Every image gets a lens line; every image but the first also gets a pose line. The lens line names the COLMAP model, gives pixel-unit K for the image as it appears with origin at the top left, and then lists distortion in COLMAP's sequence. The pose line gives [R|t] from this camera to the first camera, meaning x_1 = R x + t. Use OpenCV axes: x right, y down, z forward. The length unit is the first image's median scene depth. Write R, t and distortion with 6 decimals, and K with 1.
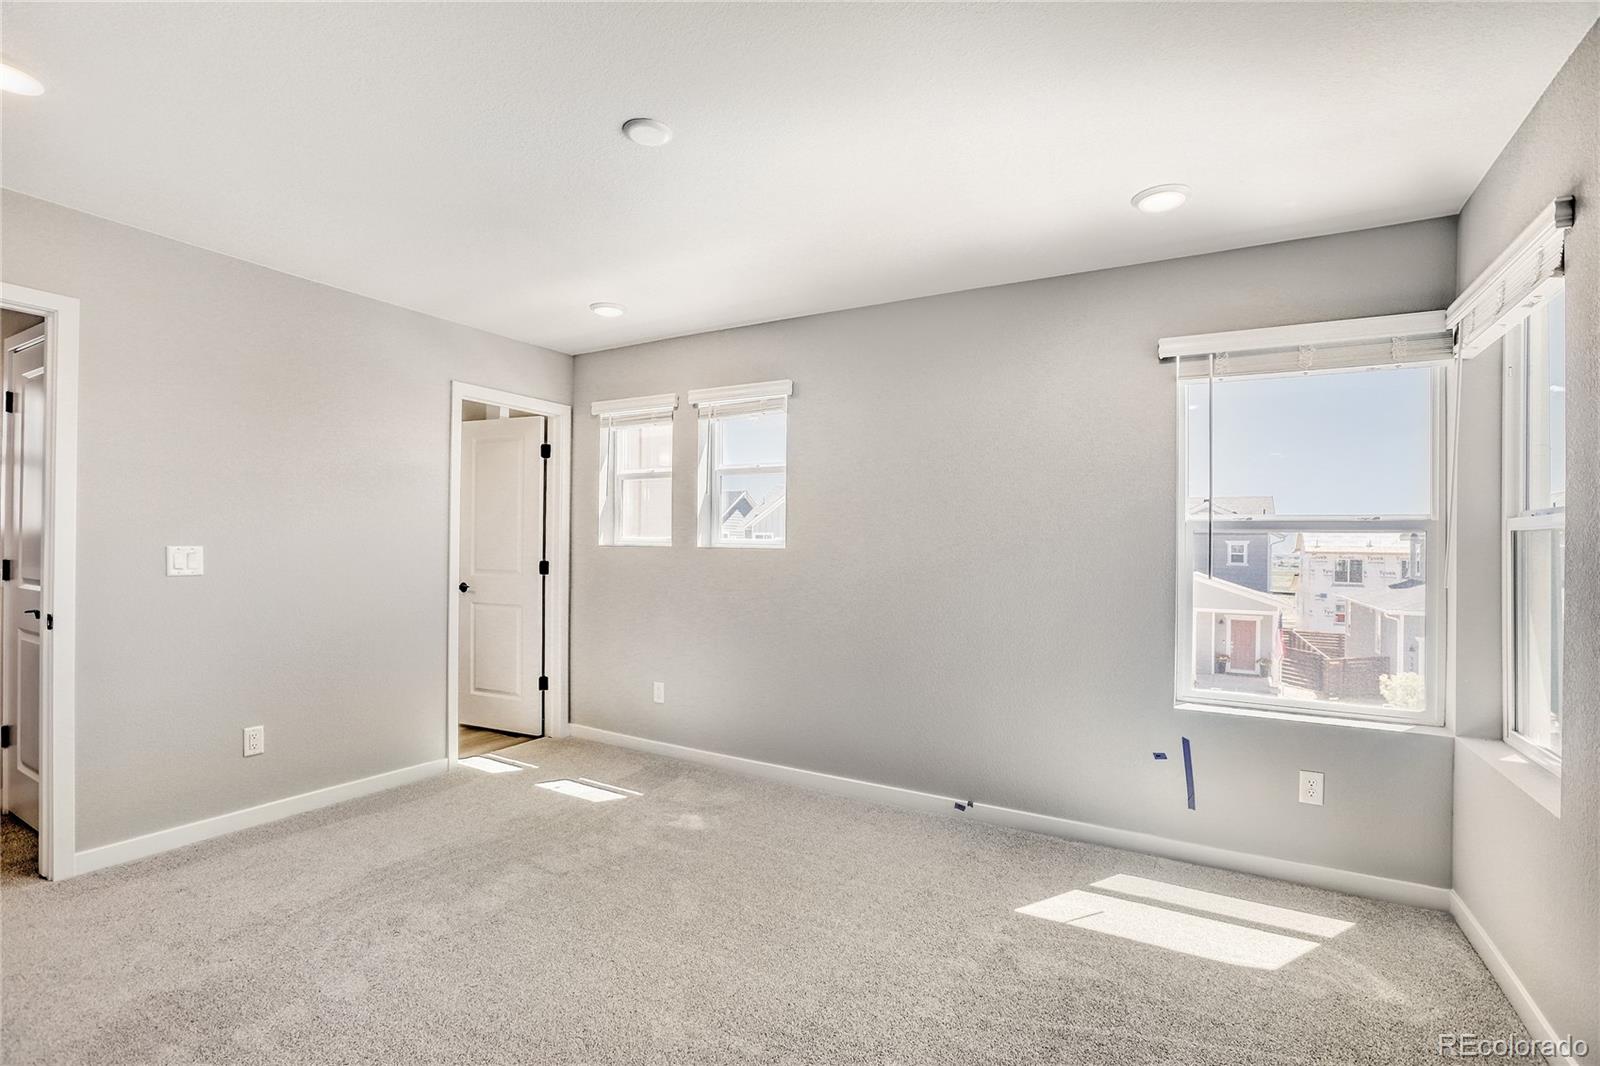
lens RADIAL K [[731.1, 0, 800.2], [0, 731.1, 535.7], [0, 0, 1]] dist [-0.046032, 0.000879]
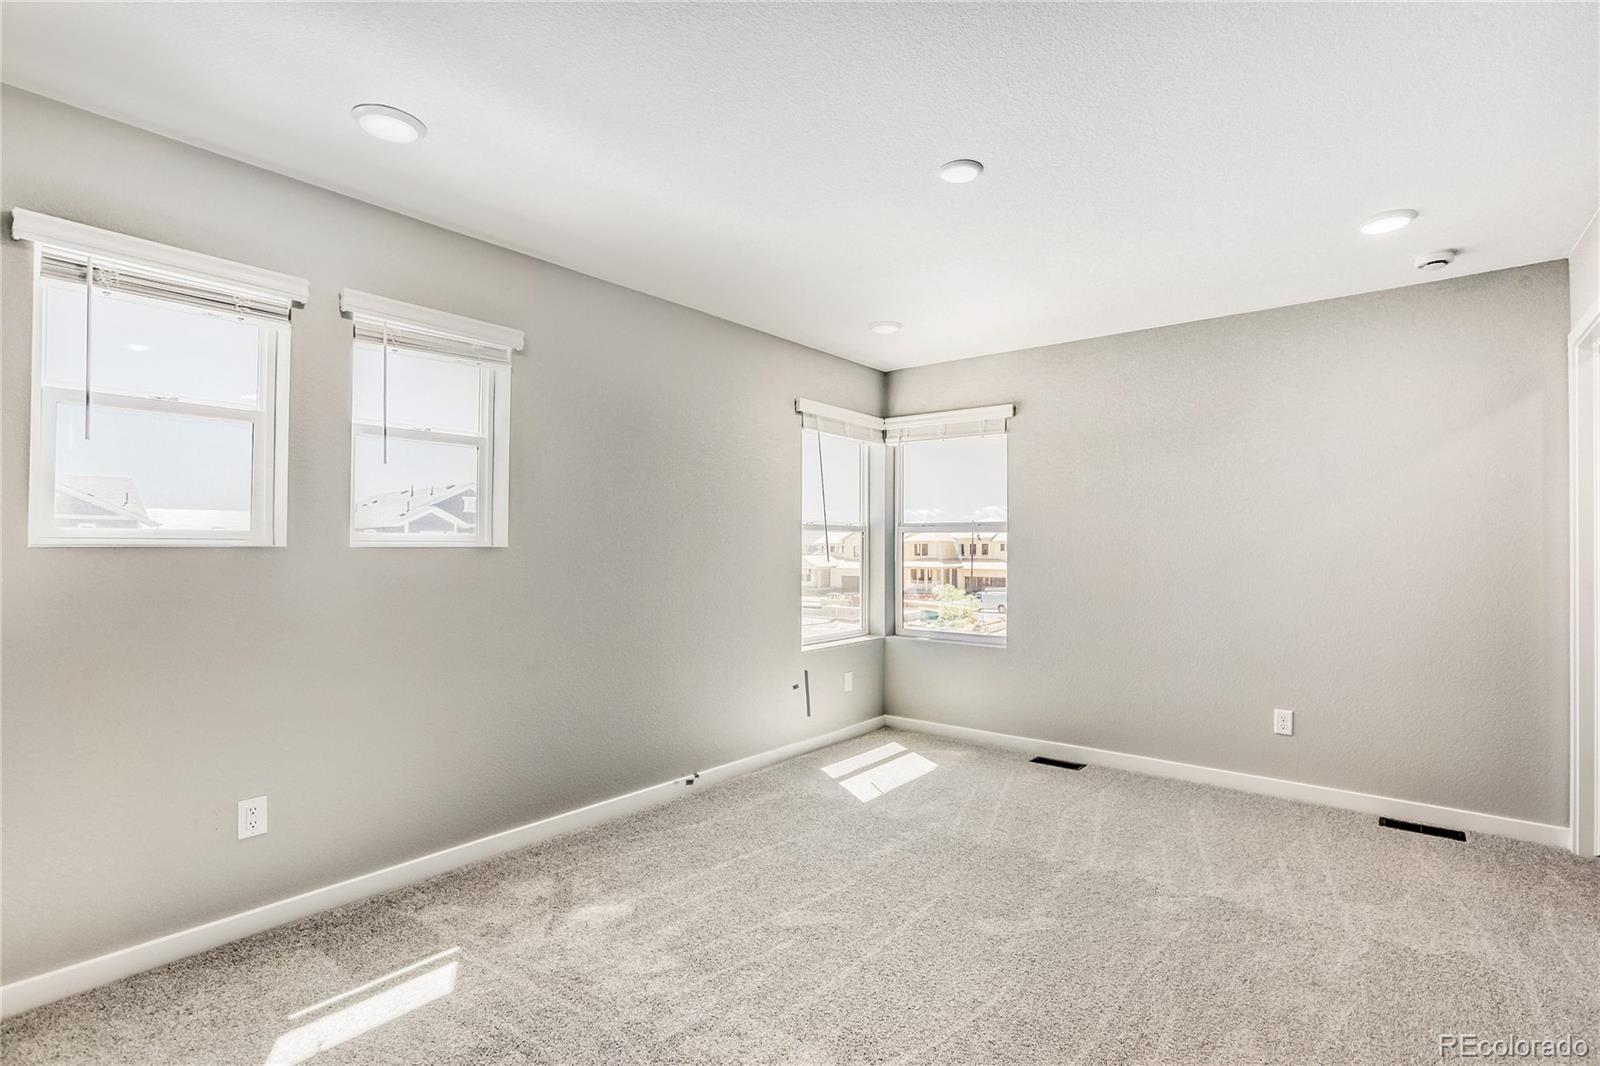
lens RADIAL K [[743.5, 0, 784.7], [0, 743.5, 528.0], [0, 0, 1]] dist [-0.049655, 0.018496]
pose [[0.169154, 0.012477, 0.985511, -0.954832], [-0.005563, 0.999916, -0.011705, 0.006133], [-0.985574, -0.003502, 0.169210, 0.757089]]
